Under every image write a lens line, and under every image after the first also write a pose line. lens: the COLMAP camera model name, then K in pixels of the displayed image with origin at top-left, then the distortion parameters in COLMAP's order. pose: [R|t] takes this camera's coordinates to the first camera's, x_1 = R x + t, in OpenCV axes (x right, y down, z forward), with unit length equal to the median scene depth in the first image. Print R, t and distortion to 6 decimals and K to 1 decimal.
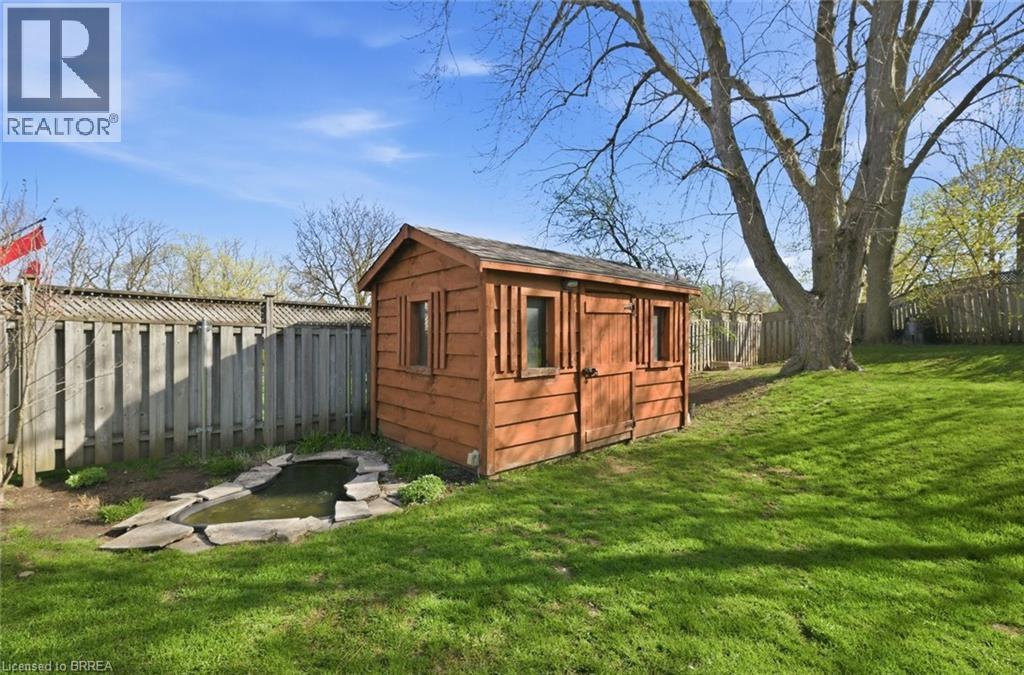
lens RADIAL K [[450.0, 0, 503.7], [0, 450.0, 341.1], [0, 0, 1]] dist [-0.002823, -0.000212]
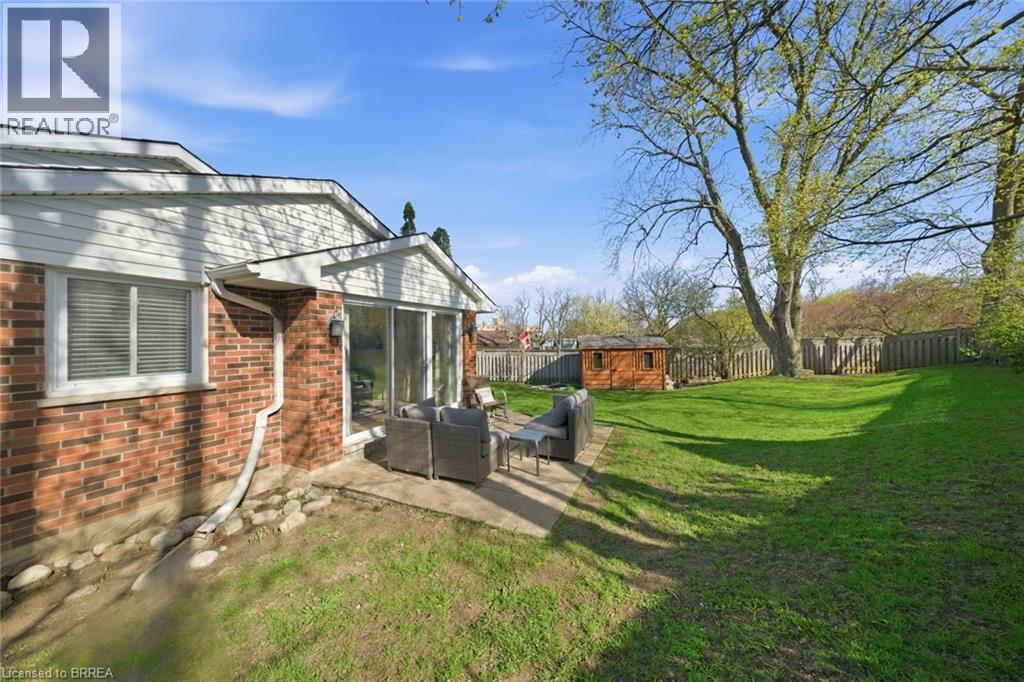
lens RADIAL K [[304.6, 0, 515.1], [0, 304.6, 336.0], [0, 0, 1]] dist [0.000381, -0.000402]
pose [[0.649254, -0.023990, -0.760193, 1.663381], [0.018297, 0.999706, -0.015921, -0.207480], [0.760352, -0.003573, 0.649502, -1.453188]]
